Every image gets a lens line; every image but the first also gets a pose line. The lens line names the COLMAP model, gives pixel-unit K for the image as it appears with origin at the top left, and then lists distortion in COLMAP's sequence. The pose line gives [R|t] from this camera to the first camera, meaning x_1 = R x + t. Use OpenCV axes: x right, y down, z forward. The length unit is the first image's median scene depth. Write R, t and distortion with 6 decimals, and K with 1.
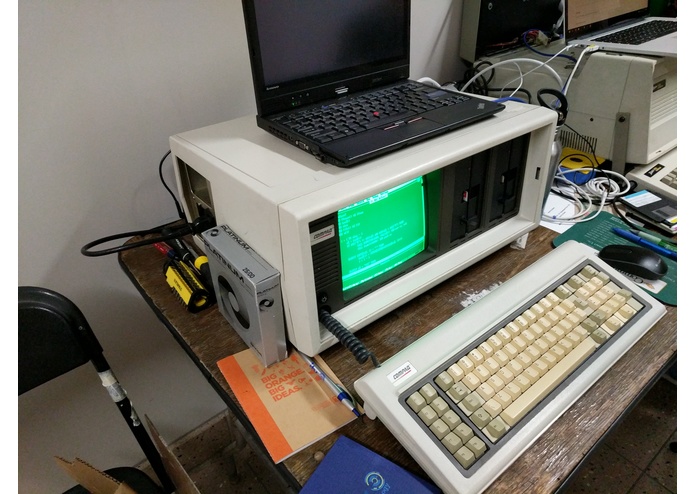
lens RADIAL K [[496.0, 0, 347.5], [0, 496.0, 247.0], [0, 0, 1]] dist [-0.003035, 0.000017]
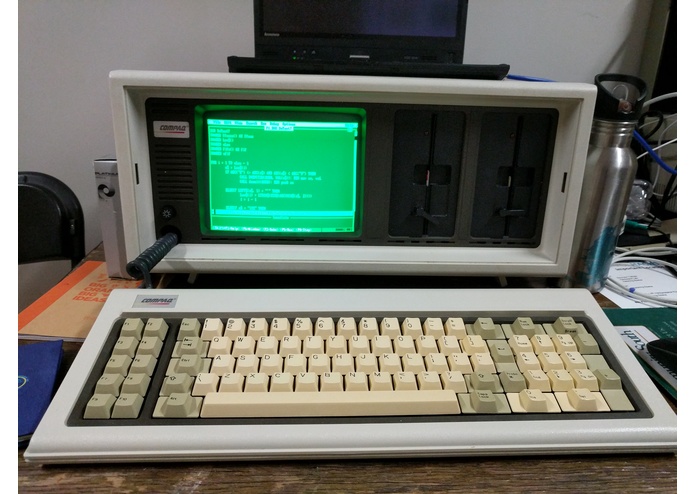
lens RADIAL K [[496.0, 0, 347.5], [0, 496.0, 247.0], [0, 0, 1]] dist [-0.003035, 0.000017]
pose [[0.810682, 0.239713, -0.534164, 0.620187], [-0.366142, 0.919499, -0.143044, 0.154045], [0.456874, 0.311543, 0.833191, 0.412443]]
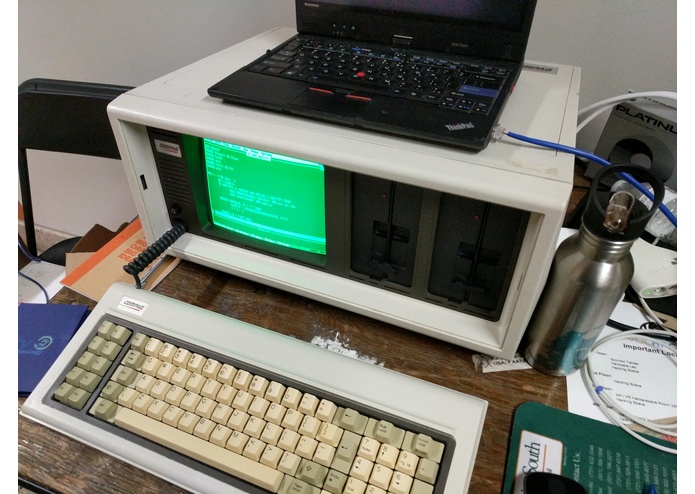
lens RADIAL K [[480.7, 0, 342.8], [0, 480.7, 251.7], [0, 0, 1]] dist [-0.012986, 0.002023]
pose [[0.486412, 0.598292, -0.636750, 0.733472], [-0.495886, 0.789062, 0.362599, -0.328607], [0.719375, 0.139383, 0.680494, 0.544063]]
